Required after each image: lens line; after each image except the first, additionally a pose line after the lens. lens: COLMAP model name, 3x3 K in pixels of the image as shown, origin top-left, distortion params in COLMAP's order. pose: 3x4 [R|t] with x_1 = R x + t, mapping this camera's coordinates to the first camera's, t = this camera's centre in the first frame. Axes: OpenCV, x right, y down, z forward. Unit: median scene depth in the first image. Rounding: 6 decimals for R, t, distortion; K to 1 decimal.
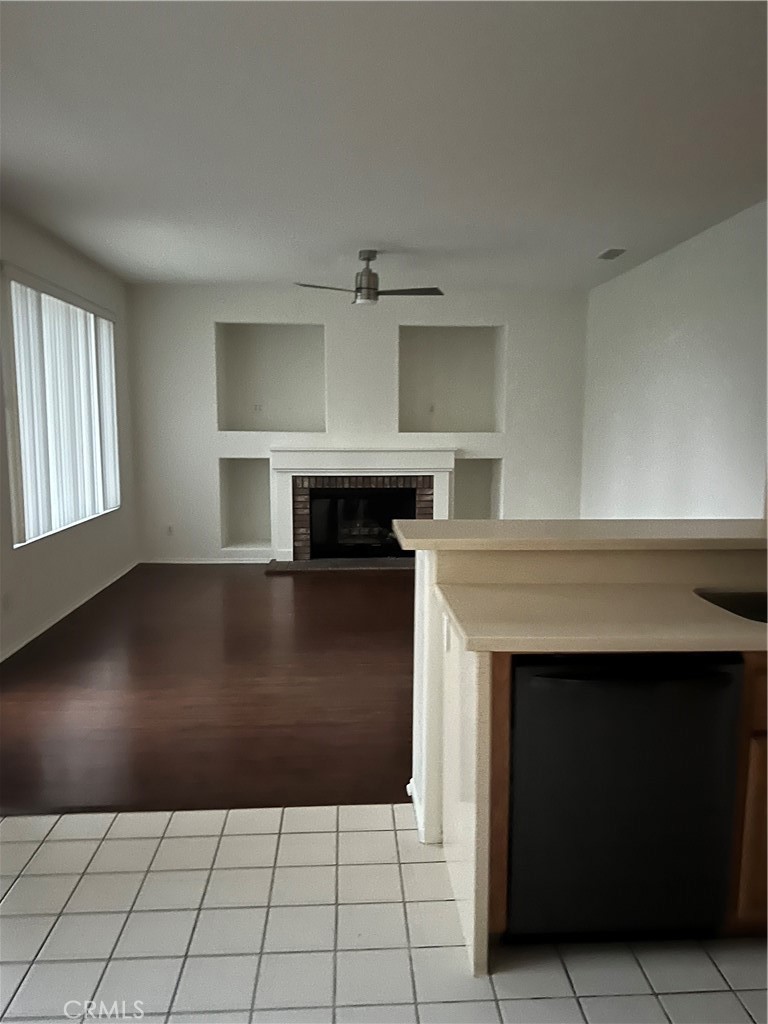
lens RADIAL K [[770.5, 0, 388.2], [0, 770.5, 526.9], [0, 0, 1]] dist [0.057703, -0.070369]
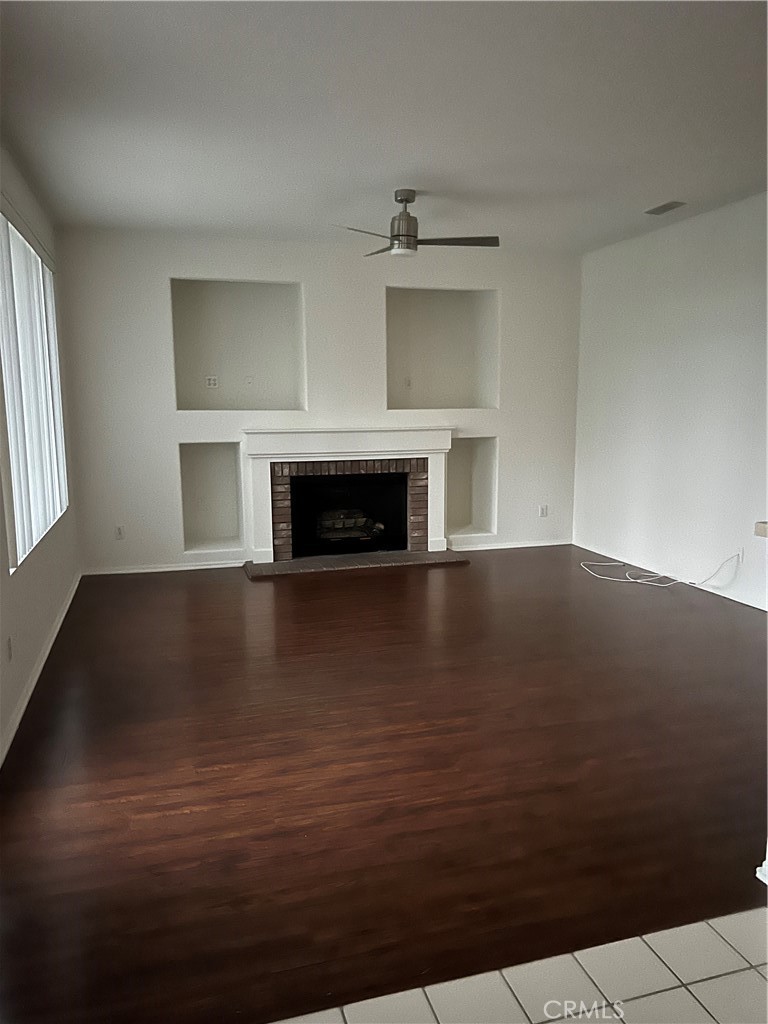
lens RADIAL K [[770.5, 0, 395.3], [0, 770.5, 529.8], [0, 0, 1]] dist [0.057703, -0.070369]
pose [[0.971236, -0.048283, 0.233174, -0.190532], [0.040985, 0.998509, 0.036045, -0.016774], [-0.234567, -0.025452, 0.971767, 0.138486]]
